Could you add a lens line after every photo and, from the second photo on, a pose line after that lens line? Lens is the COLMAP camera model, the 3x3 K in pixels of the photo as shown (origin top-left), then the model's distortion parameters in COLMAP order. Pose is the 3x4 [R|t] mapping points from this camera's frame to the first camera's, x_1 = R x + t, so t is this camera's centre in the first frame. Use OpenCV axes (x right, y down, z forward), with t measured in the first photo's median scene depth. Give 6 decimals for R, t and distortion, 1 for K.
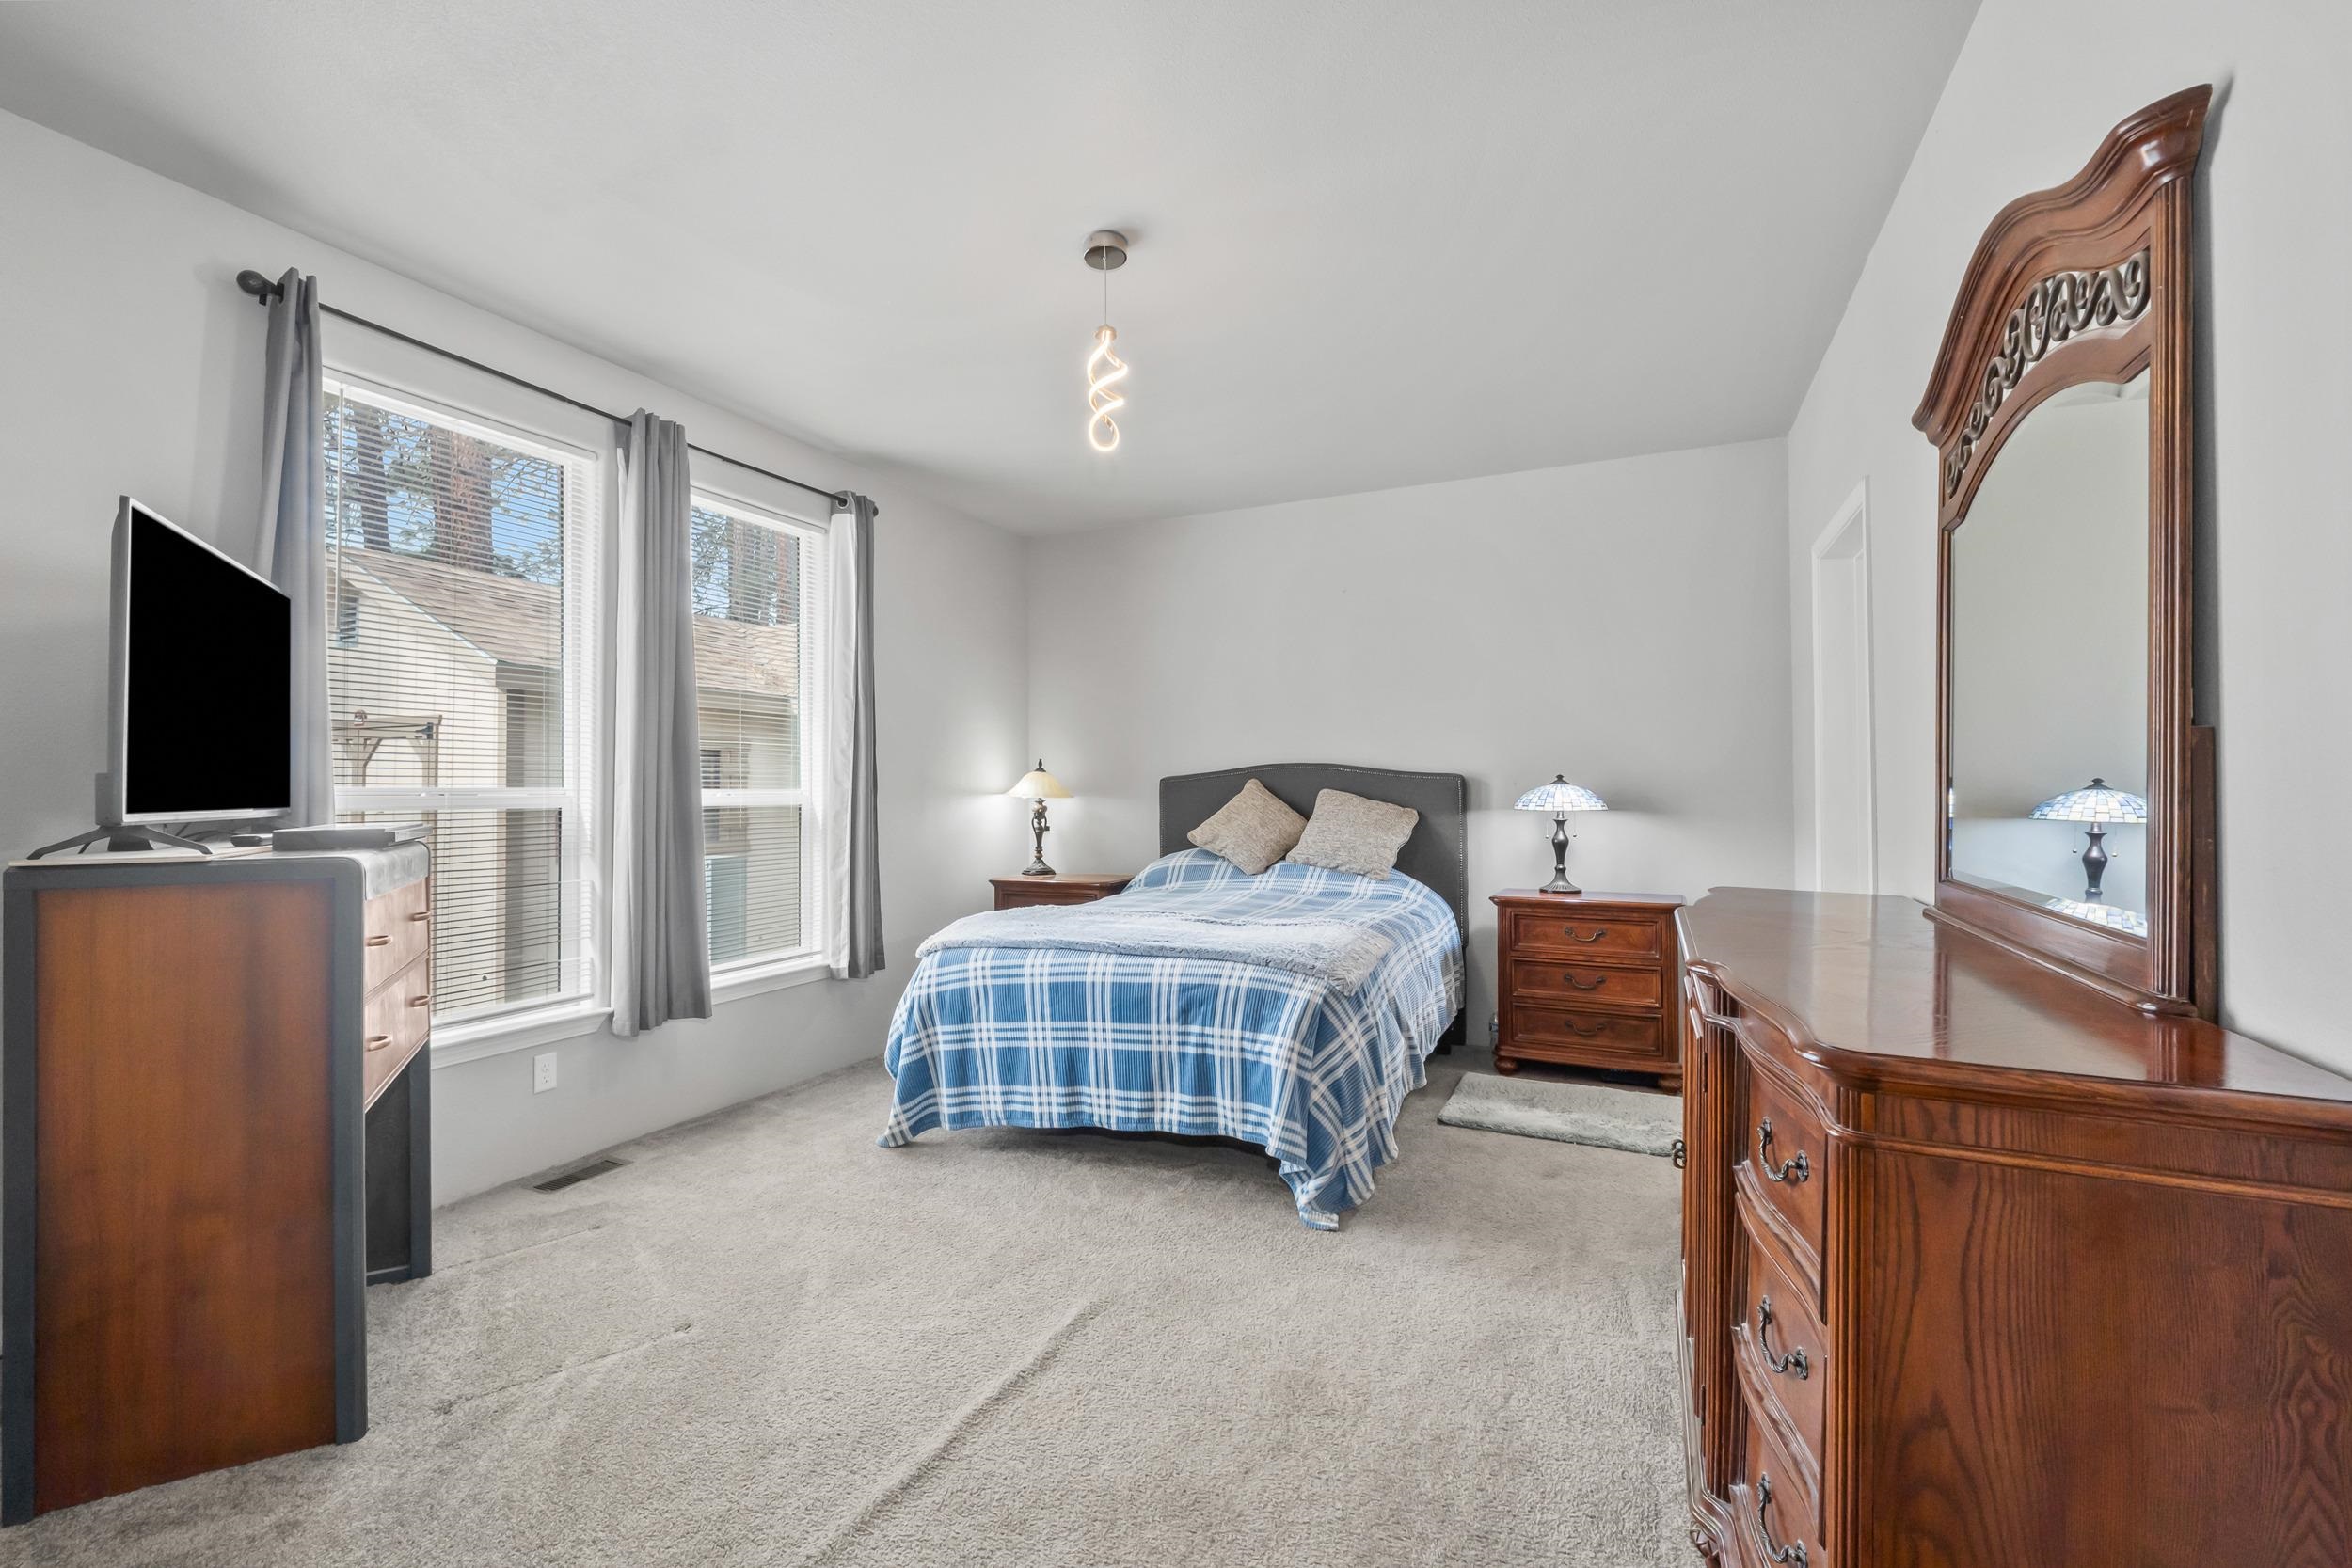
lens RADIAL K [[1001.9, 0, 1168.1], [0, 1001.9, 800.9], [0, 0, 1]] dist [-0.004242, -0.000149]
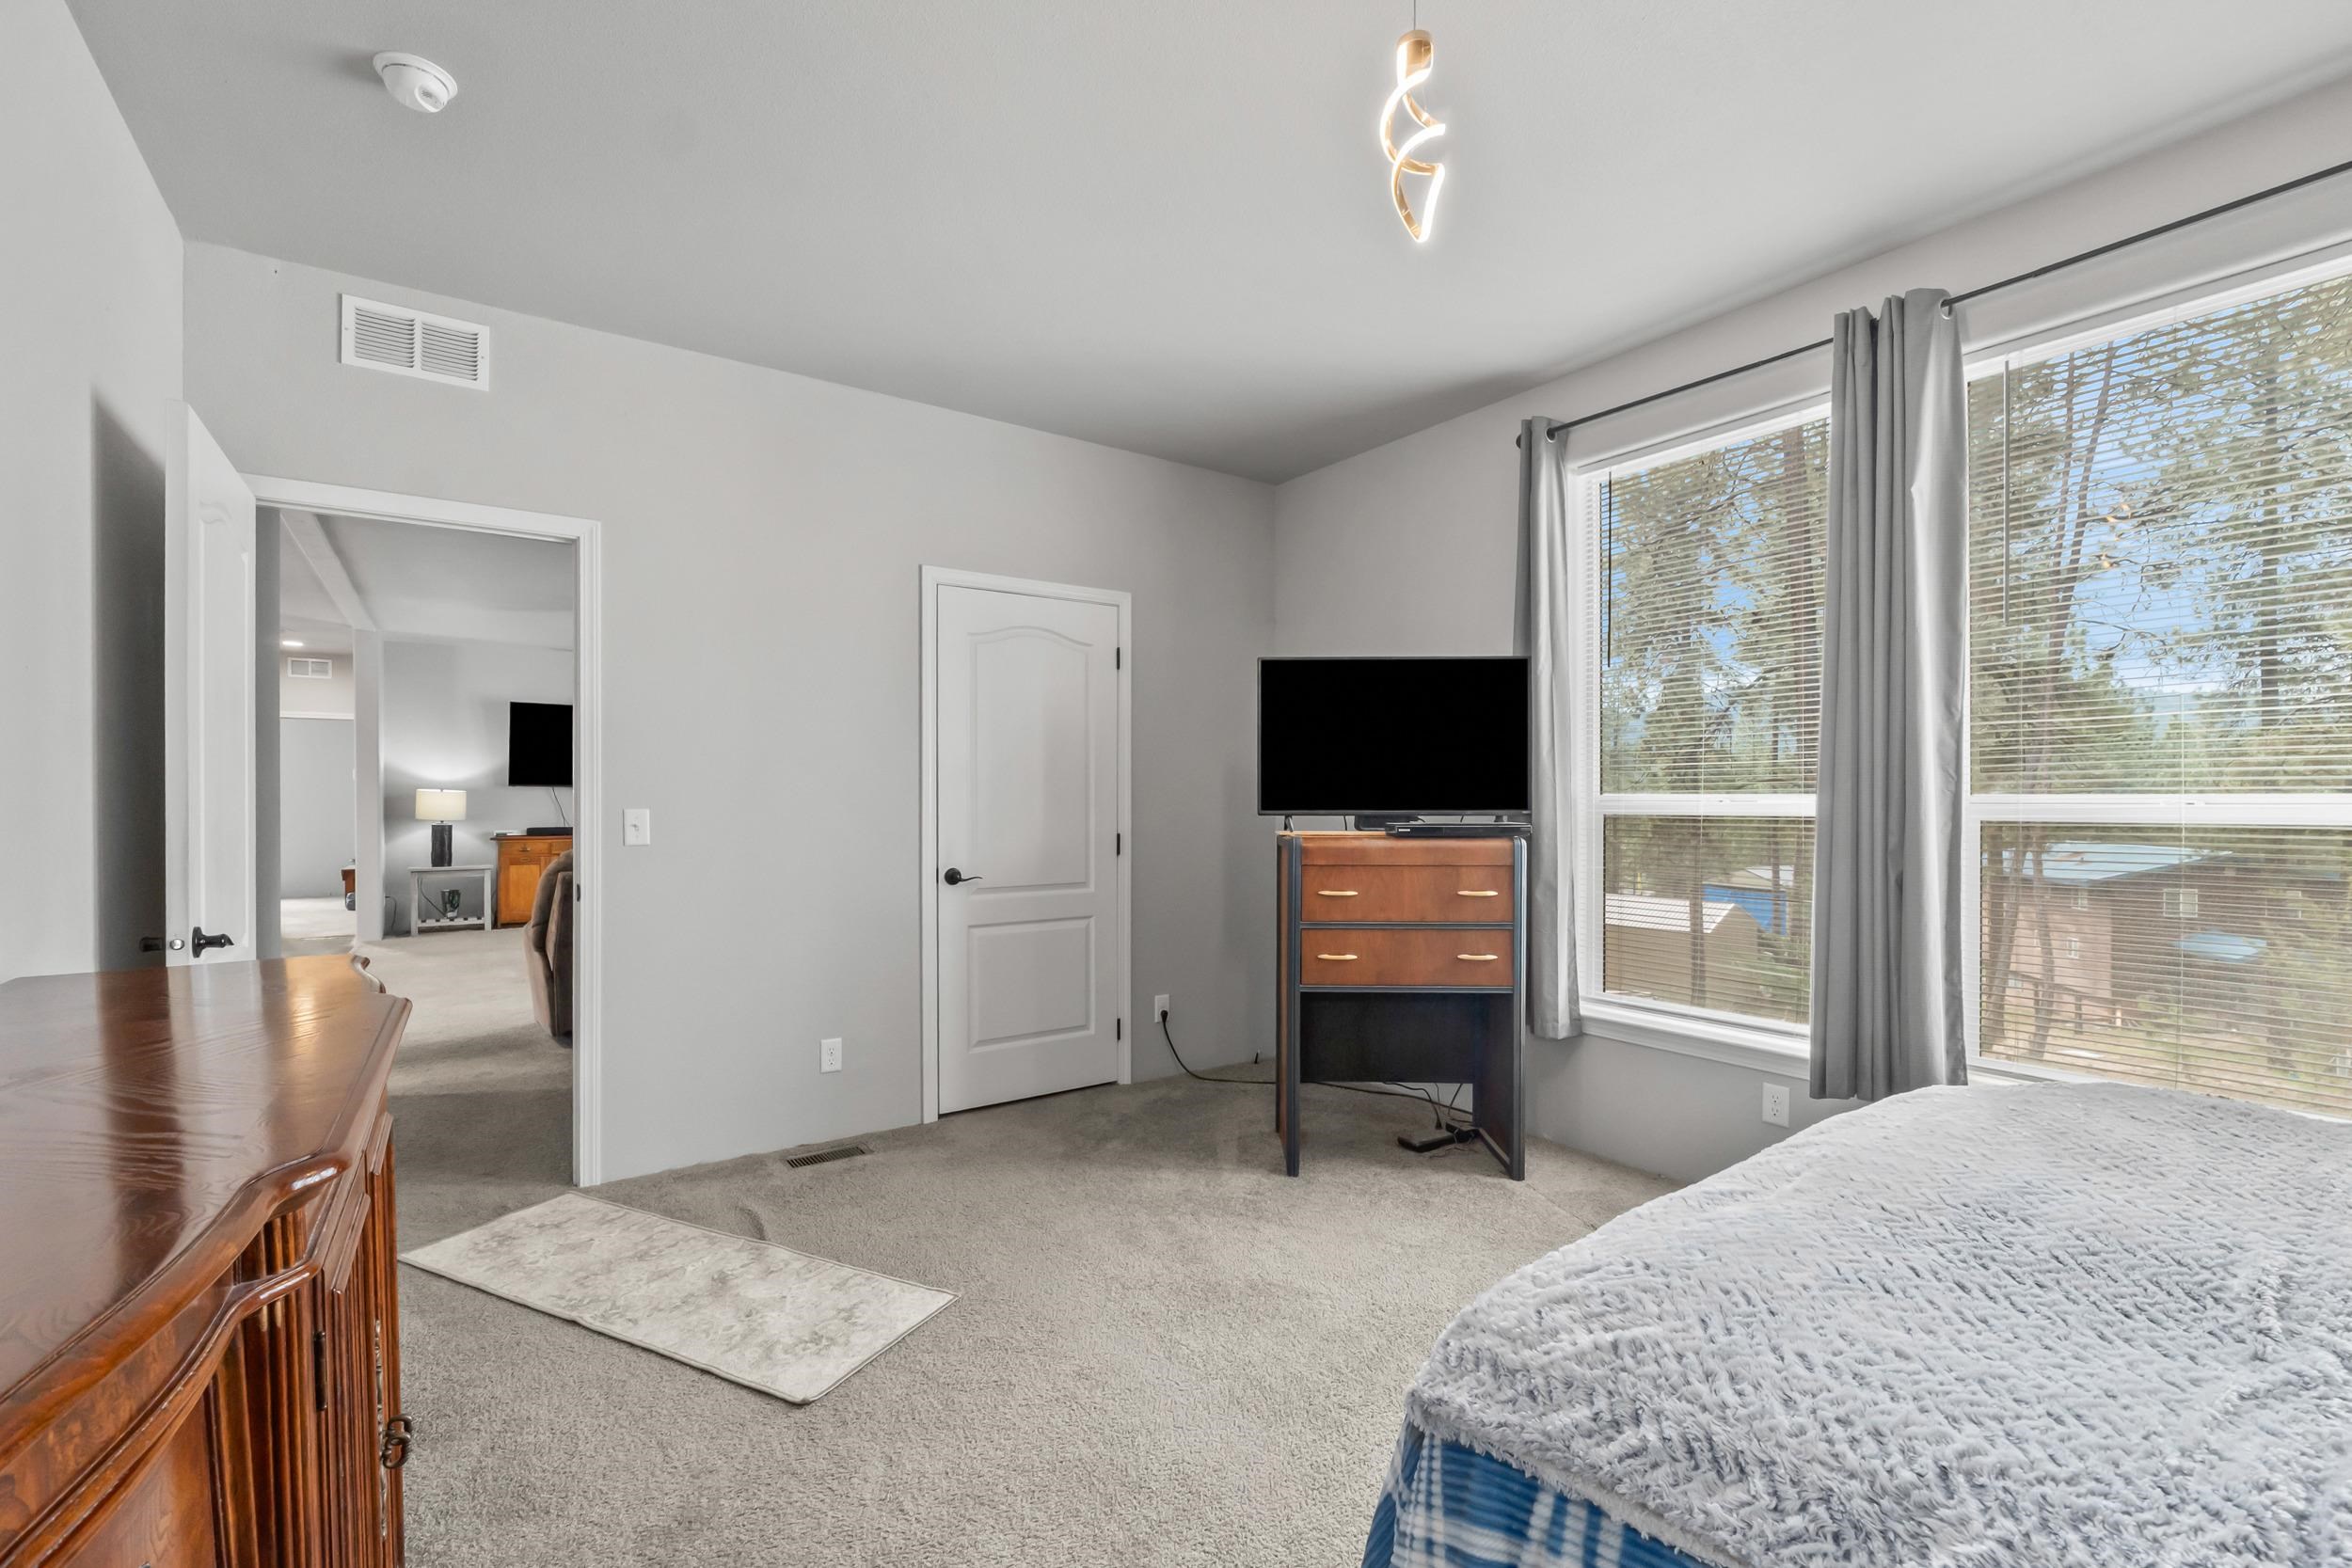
lens RADIAL K [[1001.9, 0, 1168.1], [0, 1001.9, 800.9], [0, 0, 1]] dist [-0.004242, -0.000149]
pose [[-0.485749, -0.004056, -0.874089, 0.508178], [-0.004522, 0.999988, -0.002127, -0.002576], [0.874086, 0.002920, -0.485762, 1.106096]]
